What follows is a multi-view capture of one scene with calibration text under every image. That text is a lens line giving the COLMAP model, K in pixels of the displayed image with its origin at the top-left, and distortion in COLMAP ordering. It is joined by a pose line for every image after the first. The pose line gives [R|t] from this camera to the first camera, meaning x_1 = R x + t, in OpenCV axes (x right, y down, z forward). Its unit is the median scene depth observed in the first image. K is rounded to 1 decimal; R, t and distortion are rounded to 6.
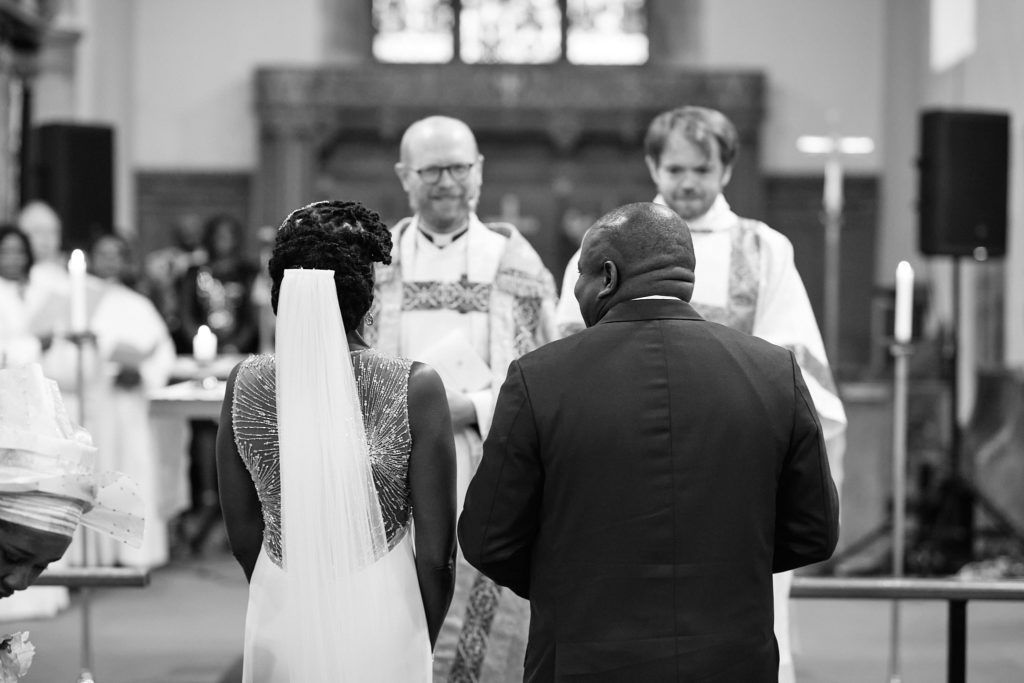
lens RADIAL K [[2590.8, 0, 512.0], [0, 2590.8, 341.5], [0, 0, 1]] dist [0.063711, -0.446154]
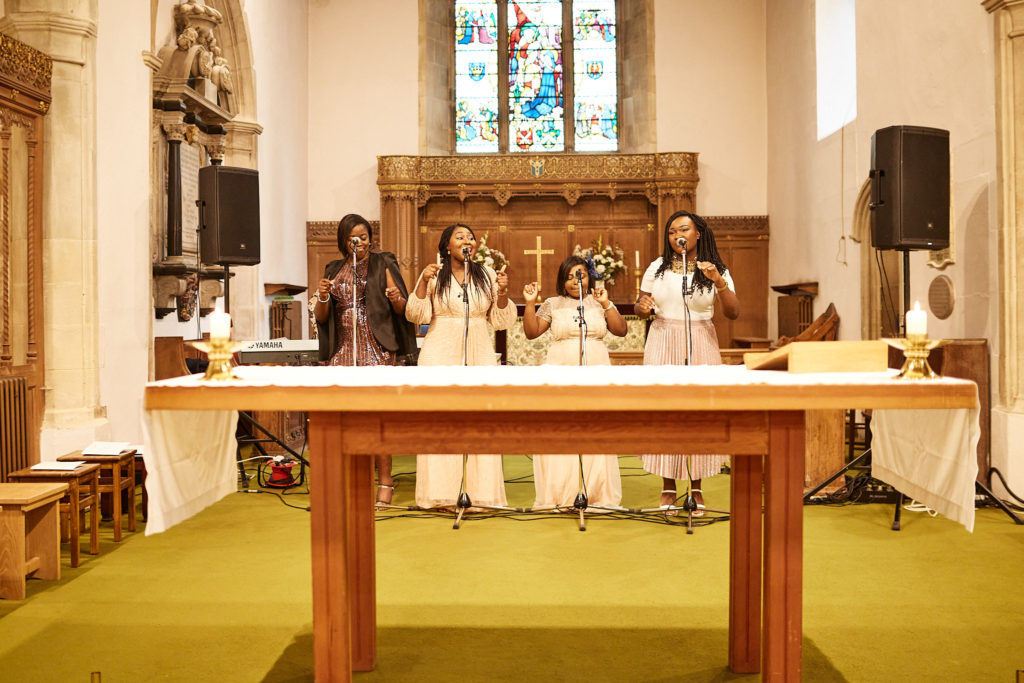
lens RADIAL K [[1076.5, 0, 512.0], [0, 1076.5, 341.5], [0, 0, 1]] dist [-0.007372, 0.004112]
pose [[0.999693, -0.013455, -0.020802, -0.003980], [0.013697, 0.999840, 0.011519, 0.002373], [0.020643, -0.011800, 0.999717, 0.338968]]
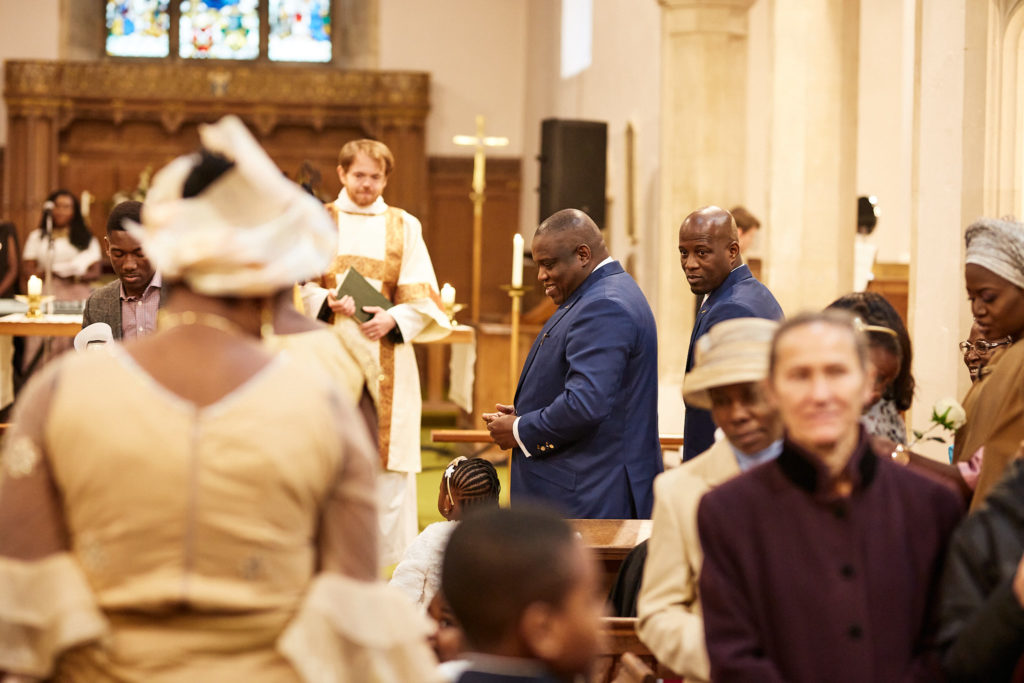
lens RADIAL K [[2590.8, 0, 512.0], [0, 2590.8, 341.5], [0, 0, 1]] dist [0.063711, -0.446154]
pose [[0.992094, 0.009732, 0.125118, -0.015981], [-0.011549, 0.999838, 0.013806, 0.005192], [-0.124963, -0.015142, 0.992046, -0.227544]]
